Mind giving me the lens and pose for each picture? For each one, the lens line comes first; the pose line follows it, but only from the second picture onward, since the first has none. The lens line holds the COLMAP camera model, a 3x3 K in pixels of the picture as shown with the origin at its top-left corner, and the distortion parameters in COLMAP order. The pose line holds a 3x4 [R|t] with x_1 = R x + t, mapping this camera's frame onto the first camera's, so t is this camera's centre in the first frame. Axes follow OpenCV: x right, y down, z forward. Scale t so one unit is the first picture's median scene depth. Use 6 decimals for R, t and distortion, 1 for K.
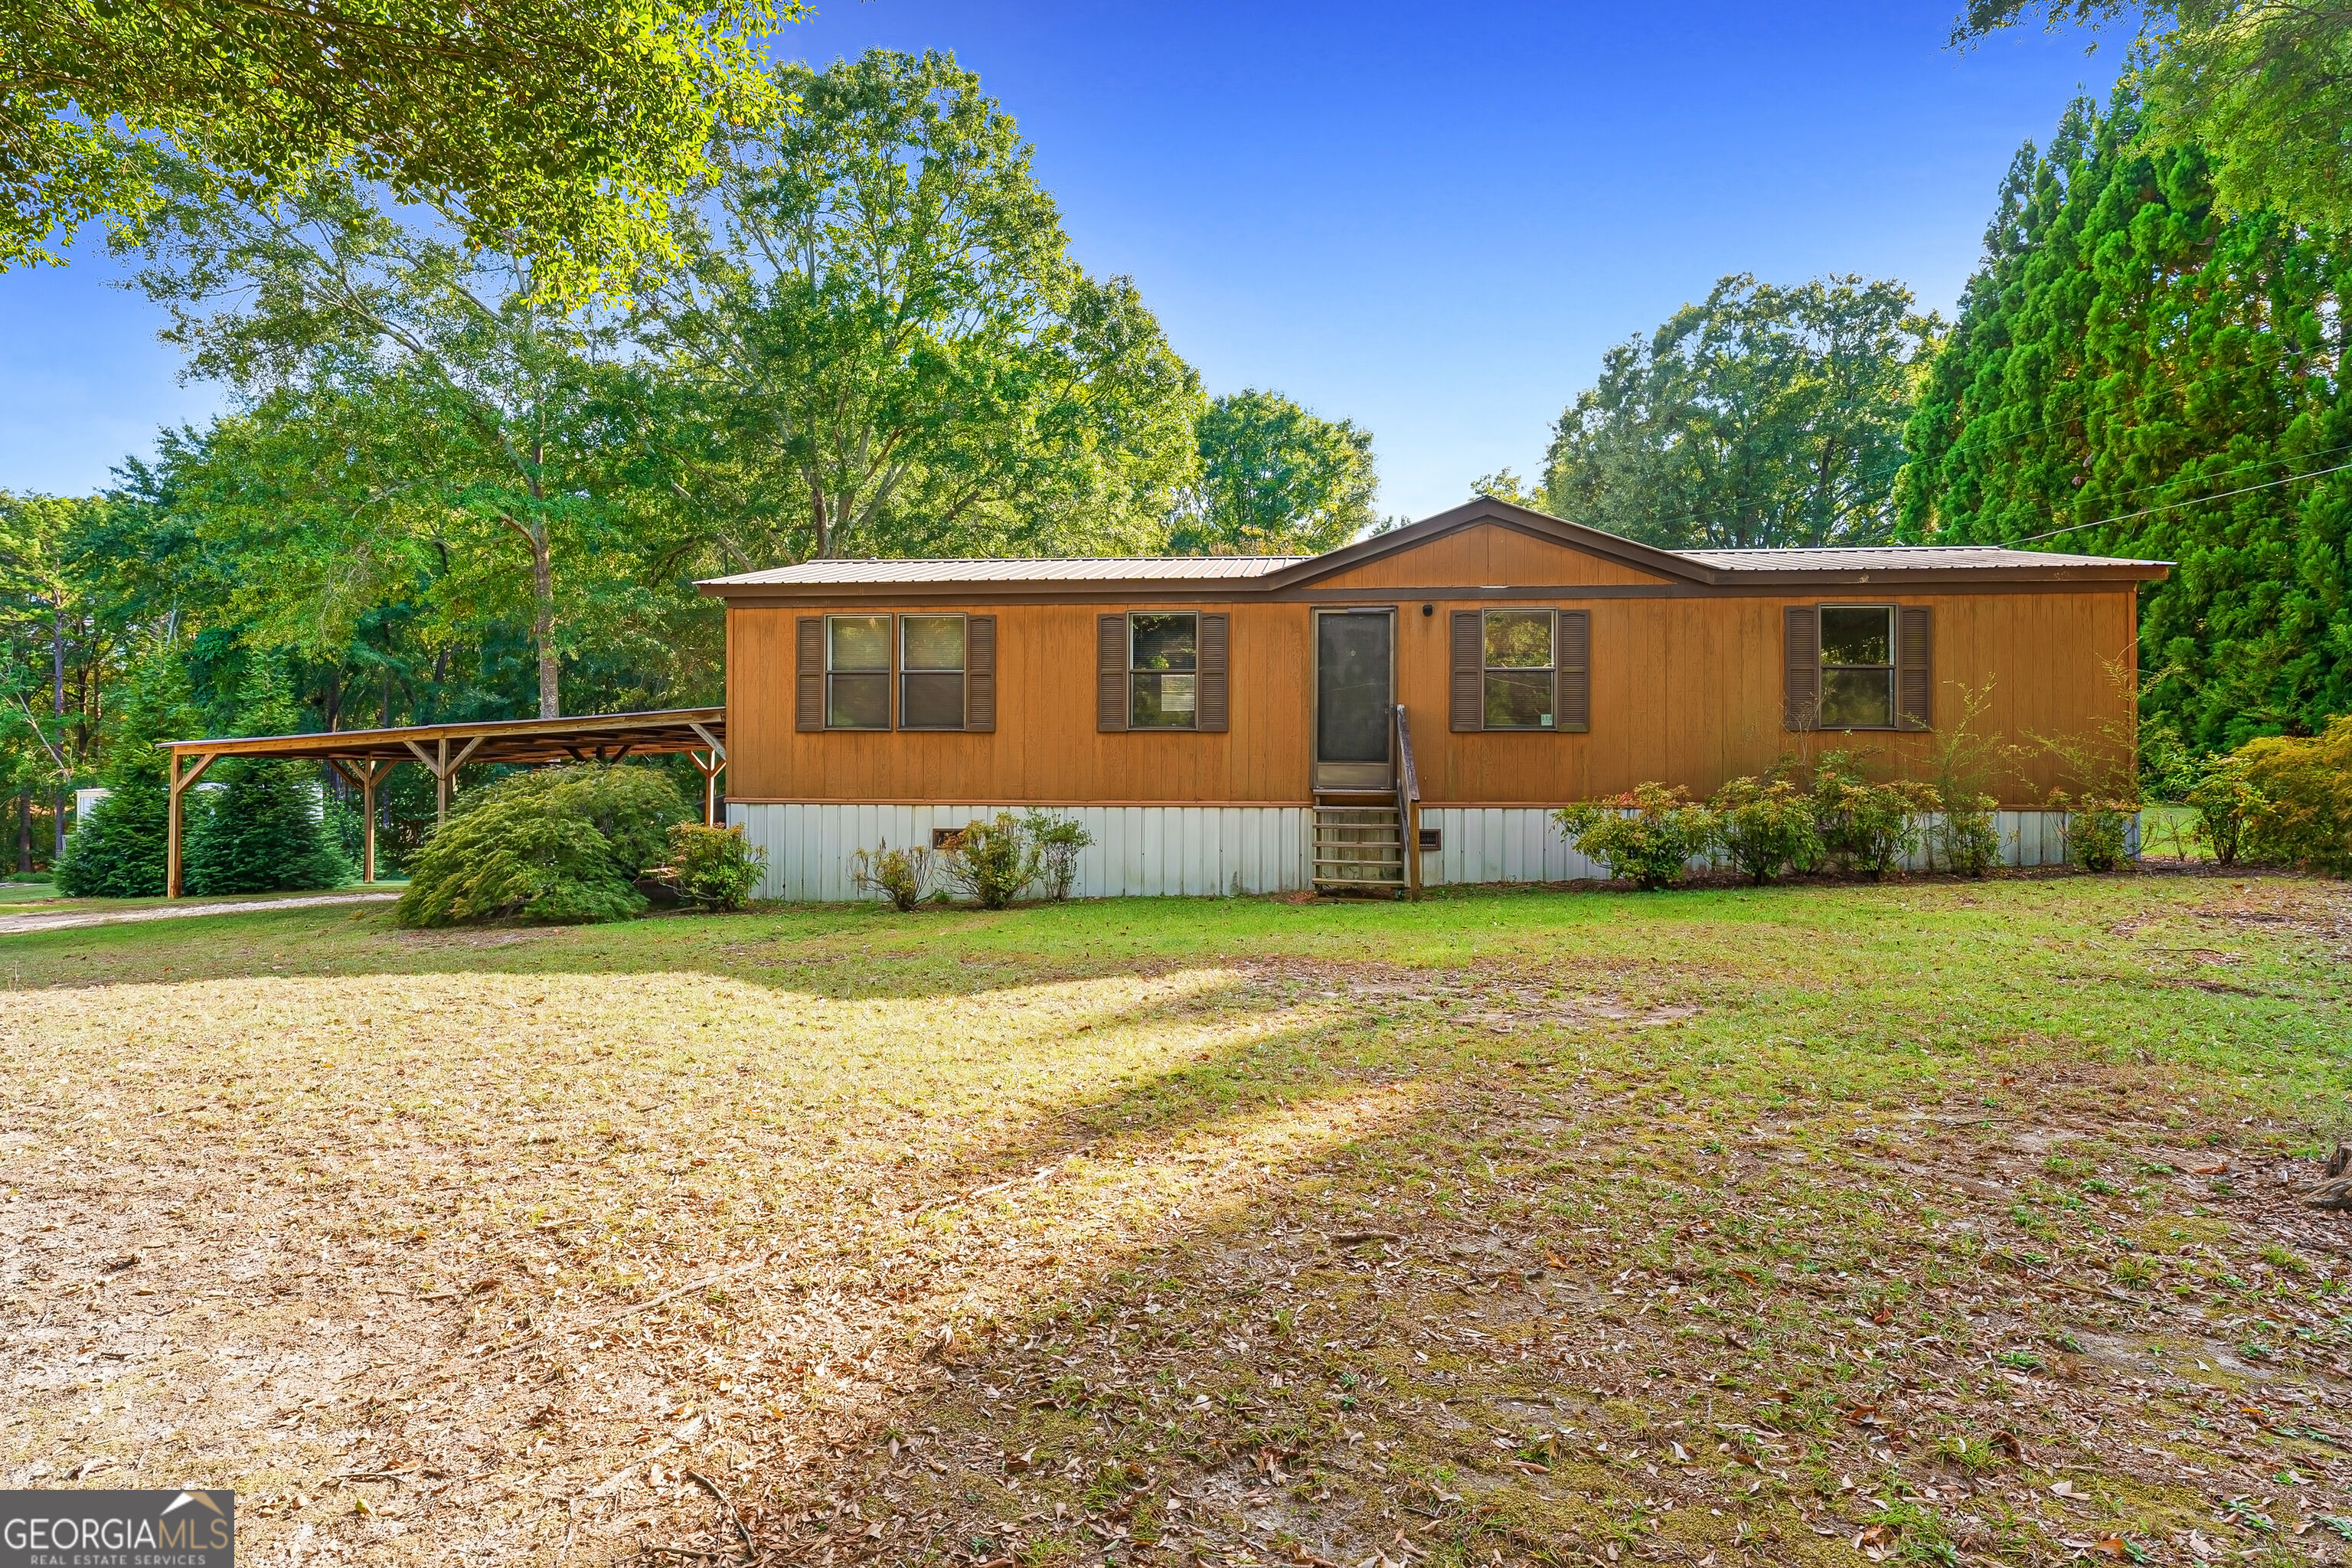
lens RADIAL K [[1284.0, 0, 1175.9], [0, 1284.0, 769.5], [0, 0, 1]] dist [-0.005699, -0.000472]
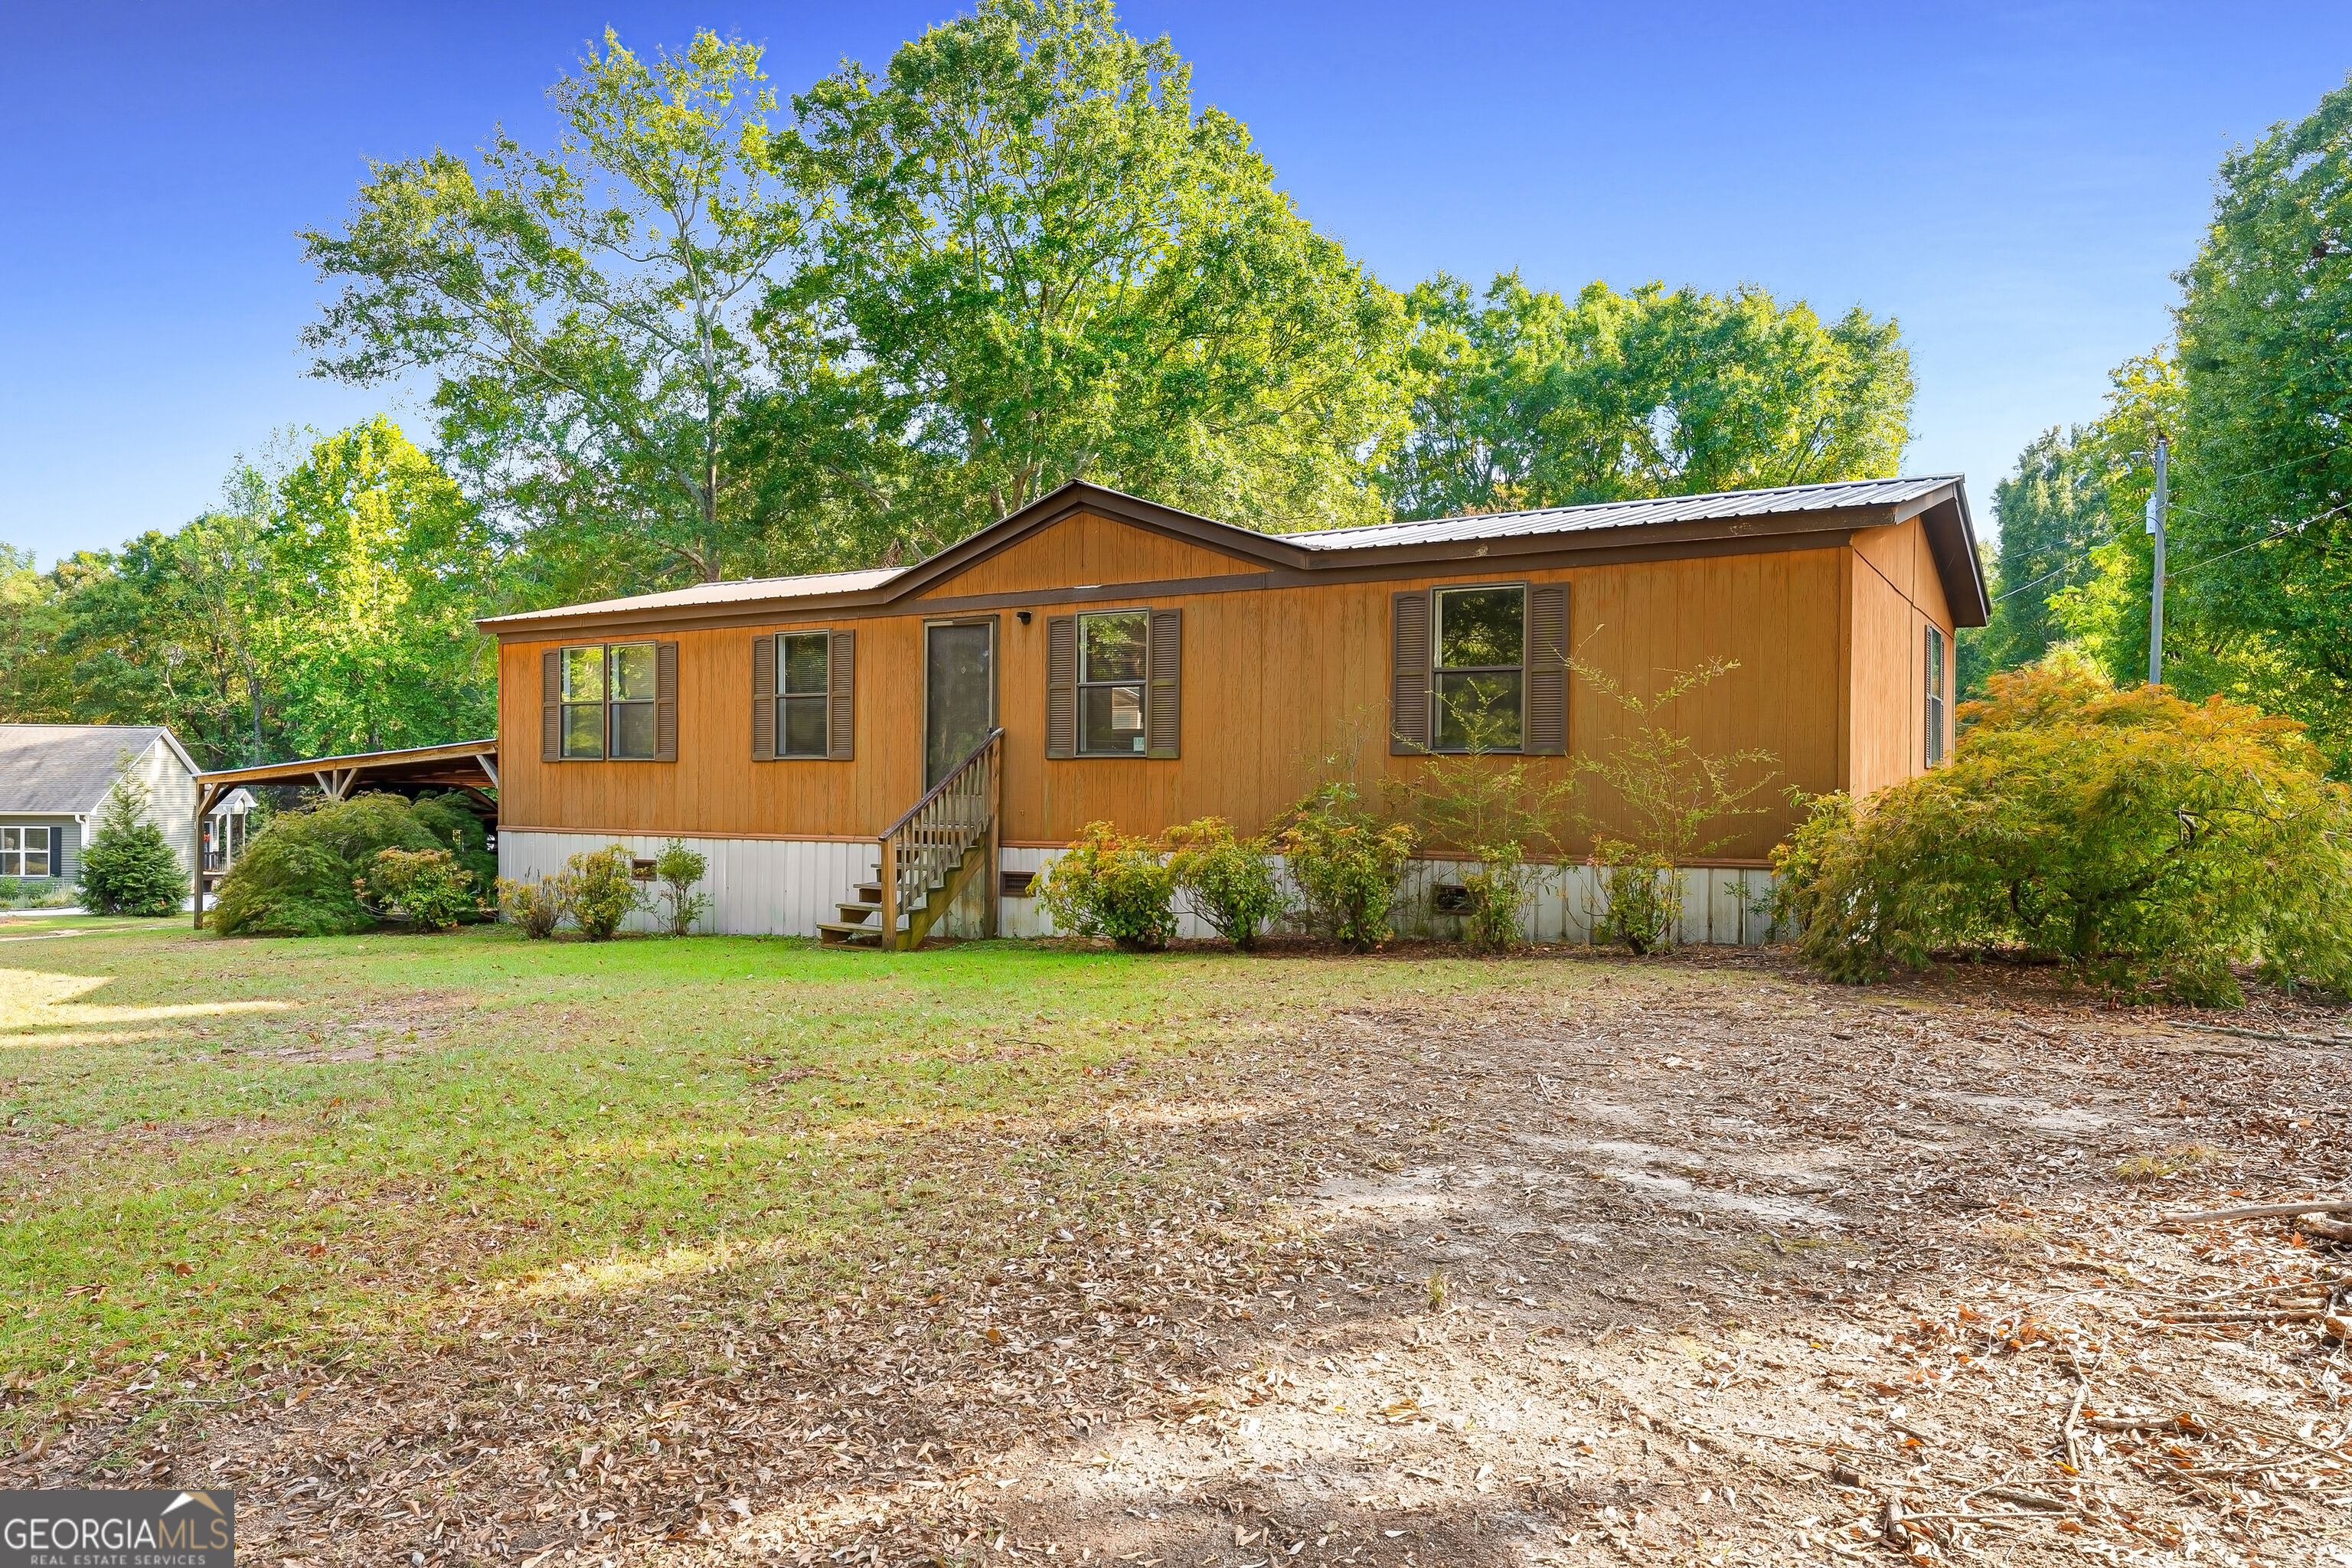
lens RADIAL K [[1639.6, 0, 1176.1], [0, 1639.6, 799.7], [0, 0, 1]] dist [-0.010377, -0.002240]
pose [[0.892162, 0.005504, -0.451682, 0.789069], [-0.004782, 0.999985, 0.002740, -0.005426], [0.451690, -0.000285, 0.892175, 0.063816]]
